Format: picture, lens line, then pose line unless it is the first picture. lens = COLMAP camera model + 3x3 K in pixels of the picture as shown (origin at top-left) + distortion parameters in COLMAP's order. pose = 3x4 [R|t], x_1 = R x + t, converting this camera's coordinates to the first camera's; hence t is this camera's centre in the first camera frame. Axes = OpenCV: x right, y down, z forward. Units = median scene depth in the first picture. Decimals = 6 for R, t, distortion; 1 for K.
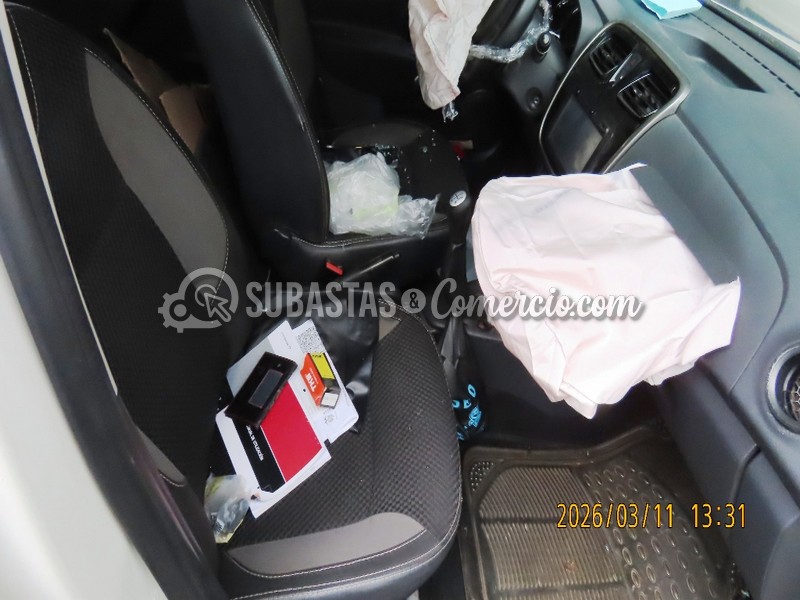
lens RADIAL K [[577.5, 0, 400.0], [0, 577.5, 300.0], [0, 0, 1]] dist [-0.010869, -0.003563]
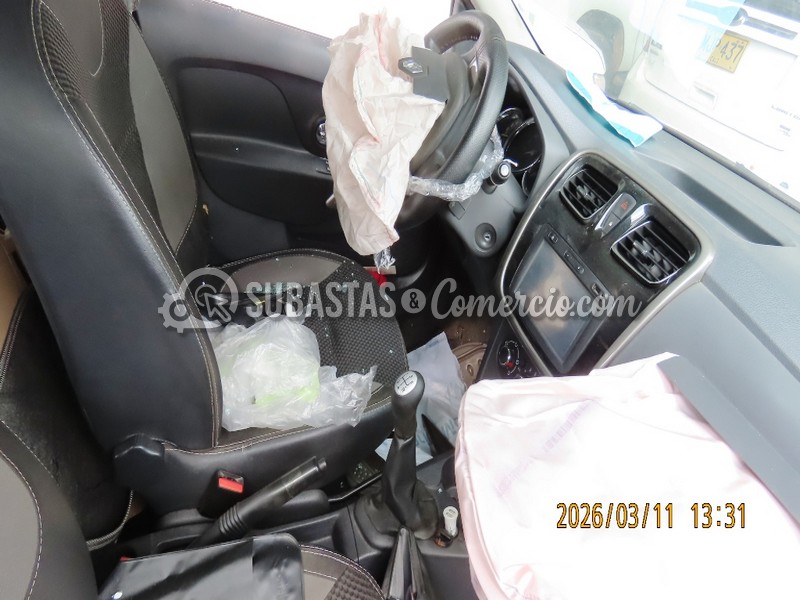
lens RADIAL K [[577.5, 0, 400.0], [0, 577.5, 300.0], [0, 0, 1]] dist [-0.010869, -0.003563]
pose [[0.982655, -0.036397, 0.181837, -0.033797], [0.058640, 0.991222, -0.118488, -0.189205], [-0.175929, 0.127096, 0.976164, 0.275835]]
